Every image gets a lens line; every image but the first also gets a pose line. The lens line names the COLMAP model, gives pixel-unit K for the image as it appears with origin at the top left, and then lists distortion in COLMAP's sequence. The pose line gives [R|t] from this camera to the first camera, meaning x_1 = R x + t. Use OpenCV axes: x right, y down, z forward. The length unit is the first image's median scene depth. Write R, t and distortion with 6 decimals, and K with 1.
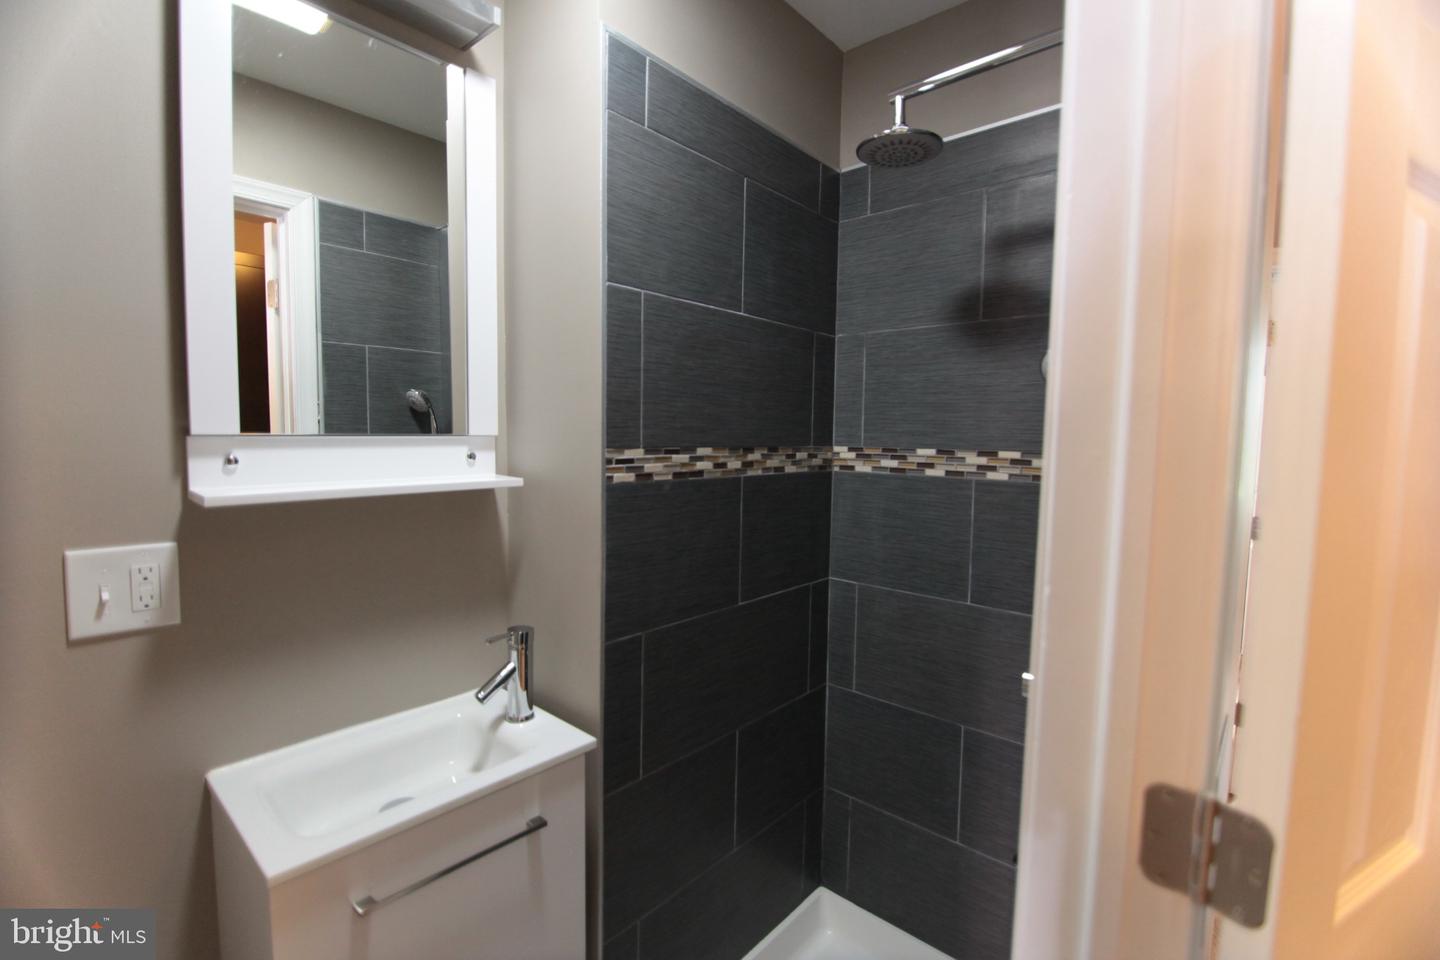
lens RADIAL K [[659.3, 0, 720.0], [0, 659.3, 480.0], [0, 0, 1]] dist [-0.003815, -0.010665]
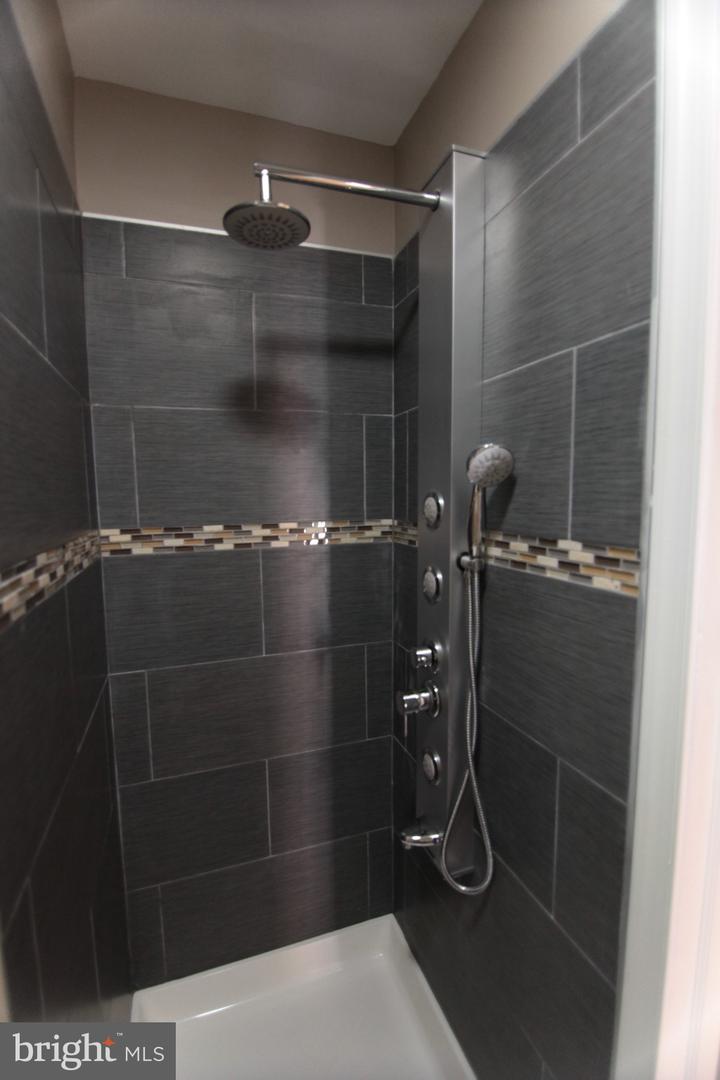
lens RADIAL K [[494.5, 0, 361.9], [0, 494.5, 538.0], [0, 0, 1]] dist [-0.003815, -0.010665]
pose [[0.471750, -0.106008, 0.875337, -0.269689], [0.084379, 0.993618, 0.074857, -0.066003], [-0.877686, 0.038546, 0.477684, 0.409176]]
